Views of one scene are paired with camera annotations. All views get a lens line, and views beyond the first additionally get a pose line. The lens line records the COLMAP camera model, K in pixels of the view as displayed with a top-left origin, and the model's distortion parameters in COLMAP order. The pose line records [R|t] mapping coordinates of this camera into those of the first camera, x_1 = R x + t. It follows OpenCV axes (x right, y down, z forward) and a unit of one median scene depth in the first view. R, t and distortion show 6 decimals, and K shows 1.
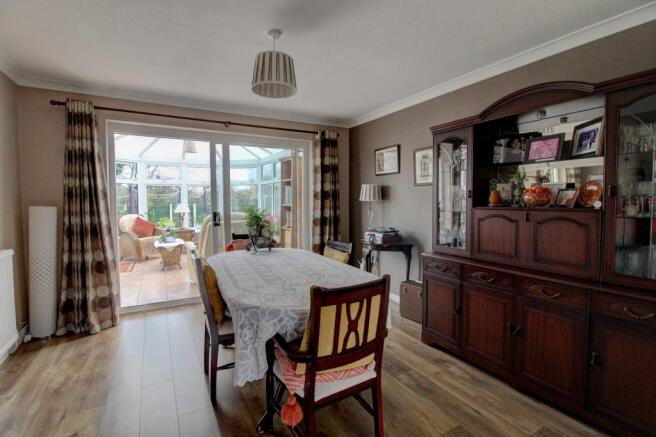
lens RADIAL K [[301.9, 0, 326.4], [0, 301.9, 214.4], [0, 0, 1]] dist [-0.009920, -0.001734]
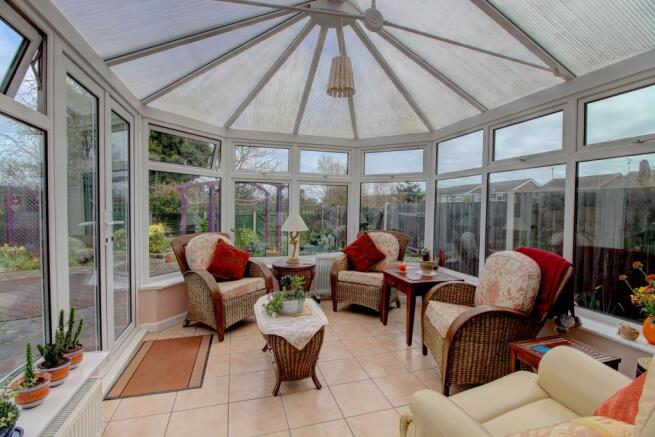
lens RADIAL K [[301.5, 0, 329.0], [0, 301.5, 218.5], [0, 0, 1]] dist [-0.009920, -0.001734]
pose [[0.977053, 0.016354, -0.212370, -0.354620], [-0.020662, 0.999623, -0.018080, -0.023423], [0.211994, 0.022053, 0.977022, 0.567409]]
